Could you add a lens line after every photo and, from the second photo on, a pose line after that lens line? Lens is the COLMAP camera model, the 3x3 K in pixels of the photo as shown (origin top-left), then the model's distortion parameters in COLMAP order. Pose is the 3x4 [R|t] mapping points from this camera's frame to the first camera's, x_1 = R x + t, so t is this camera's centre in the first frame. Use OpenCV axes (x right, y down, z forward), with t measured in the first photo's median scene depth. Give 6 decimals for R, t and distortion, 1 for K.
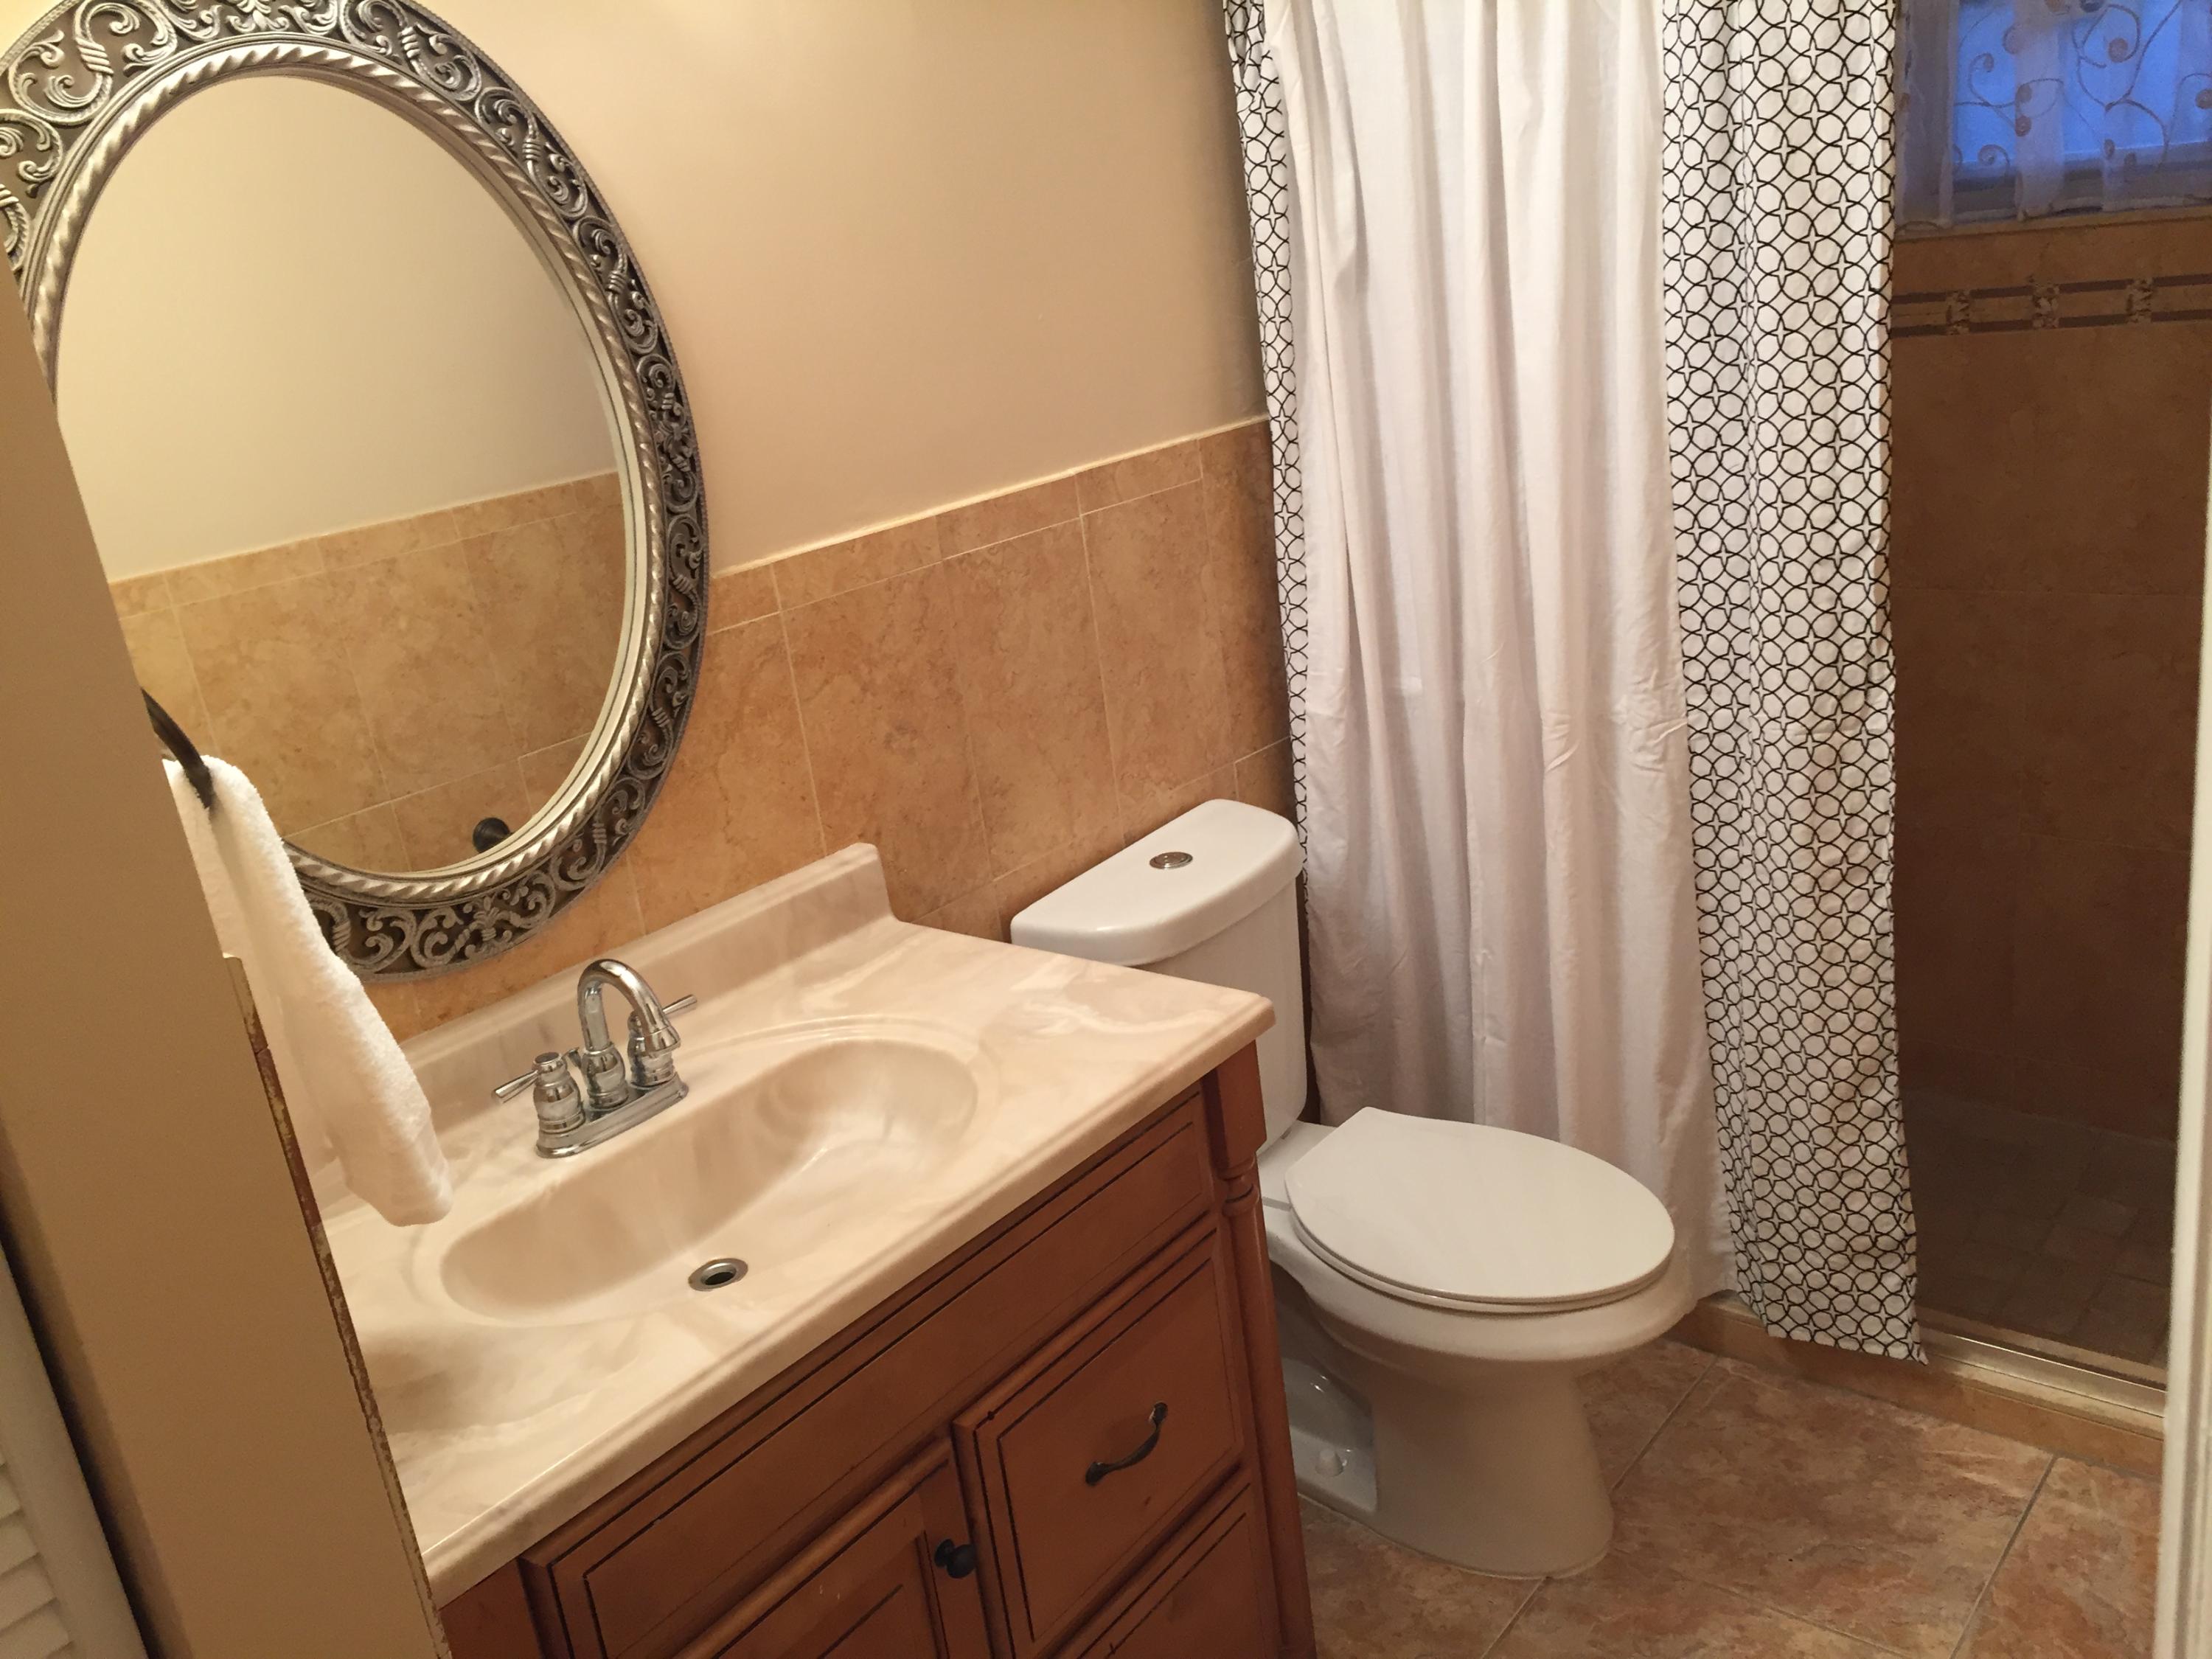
lens RADIAL K [[1877.3, 0, 1106.0], [0, 1877.3, 829.5], [0, 0, 1]] dist [0.084866, -0.119911]
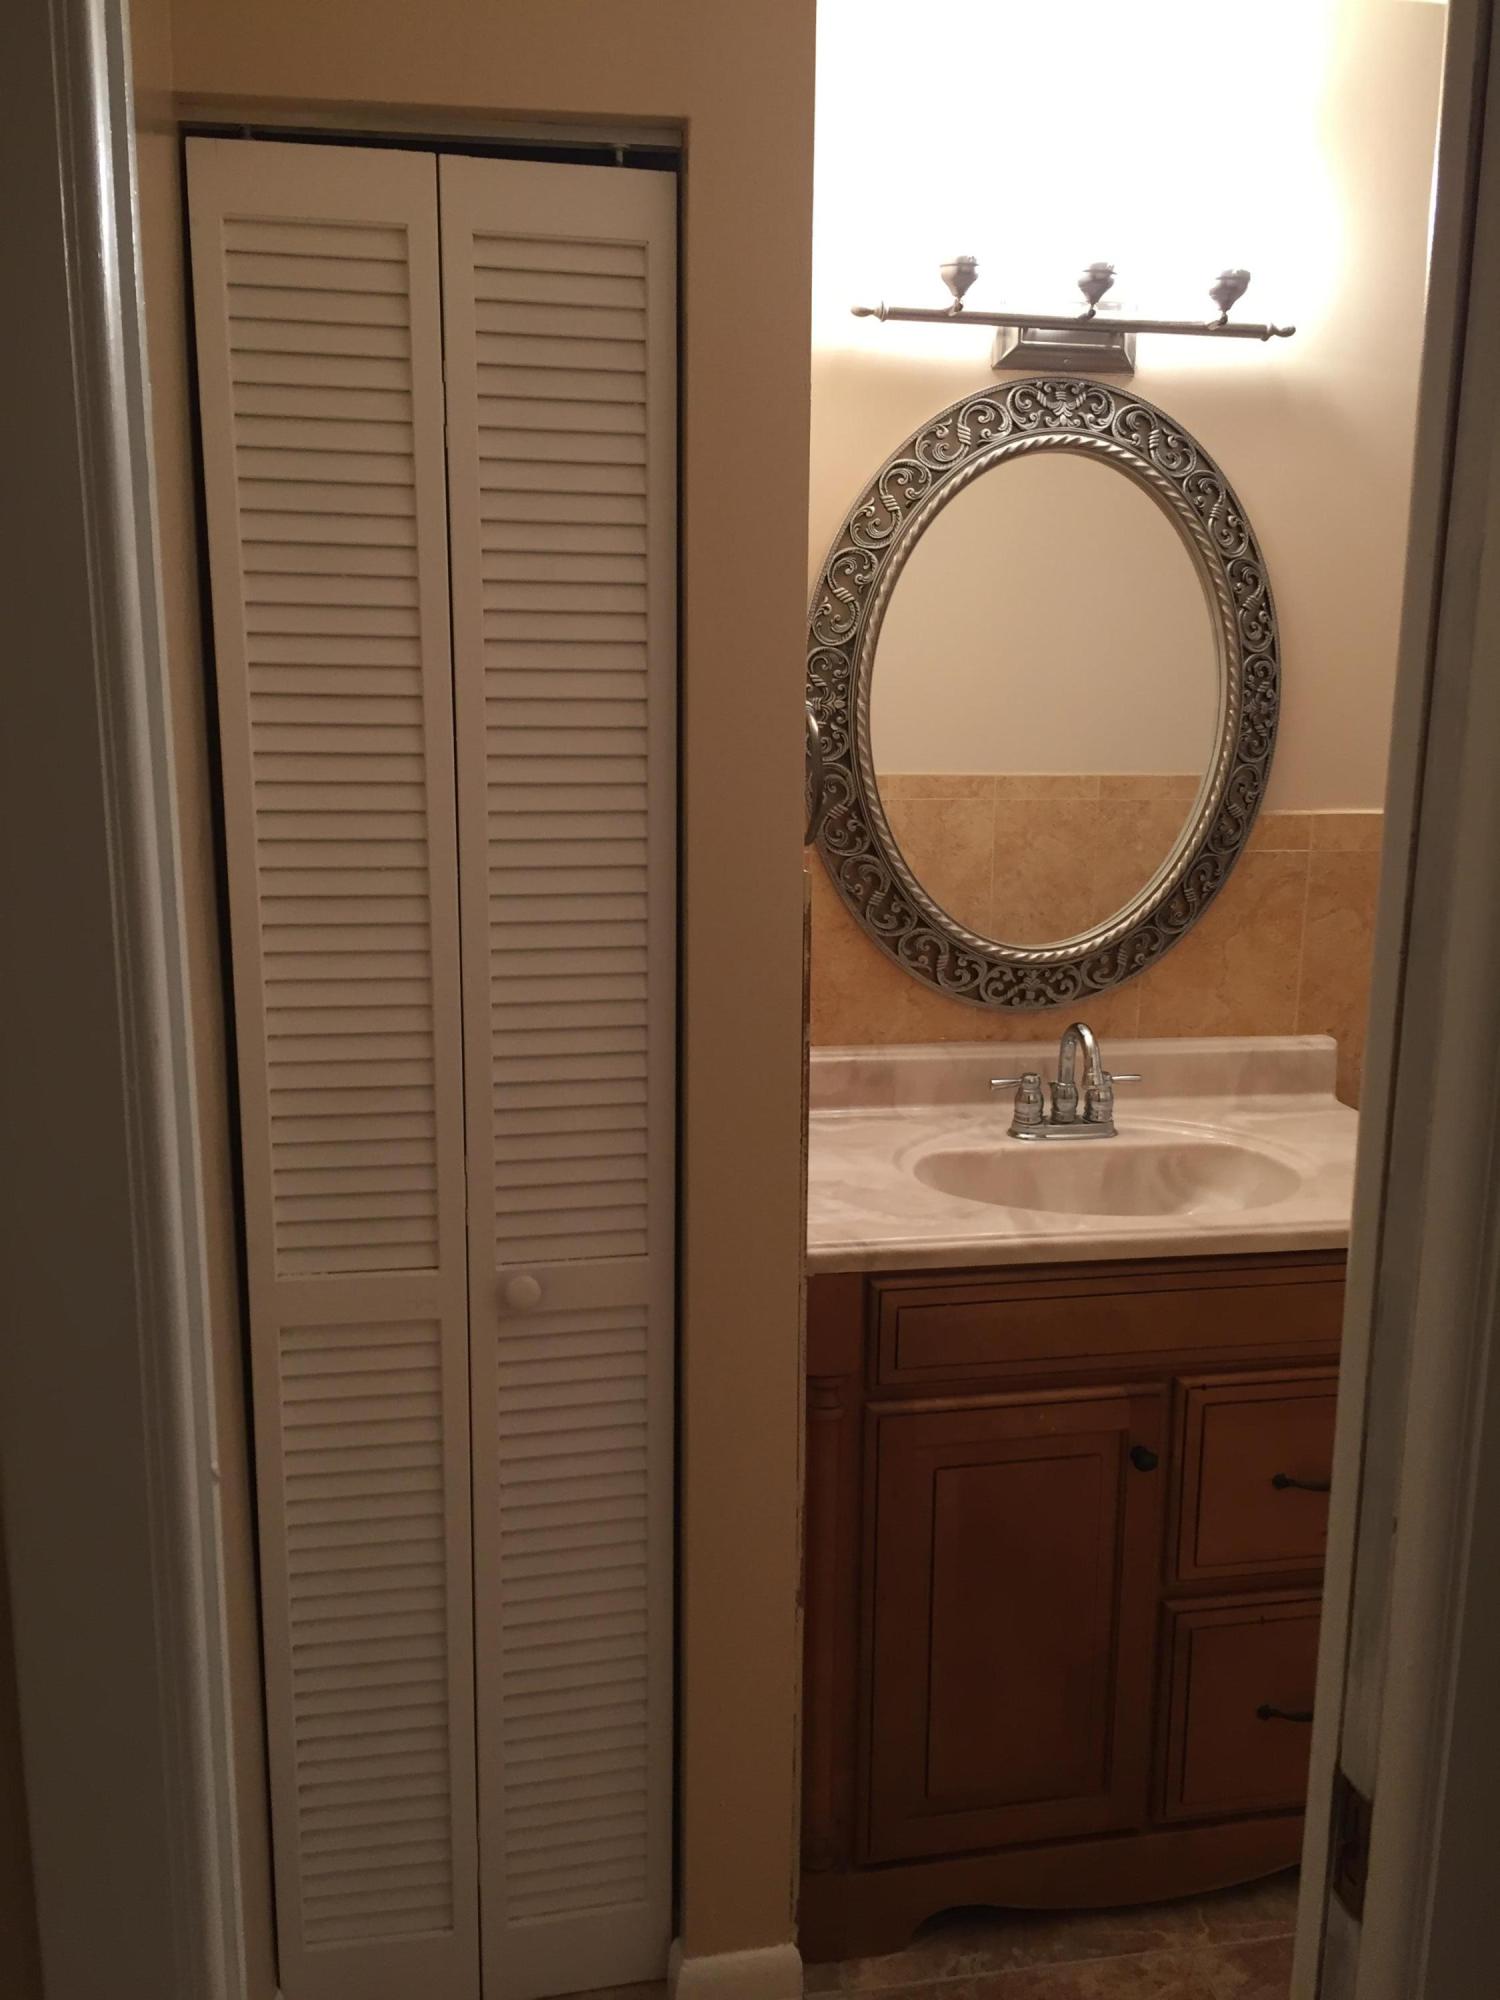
lens RADIAL K [[1697.4, 0, 750.0], [0, 1697.4, 1000.0], [0, 0, 1]] dist [0.084866, -0.119911]
pose [[0.756205, 0.262331, -0.599446, 0.335672], [-0.308909, 0.950726, 0.026367, 0.092812], [0.576826, 0.165236, 0.799980, -0.247061]]
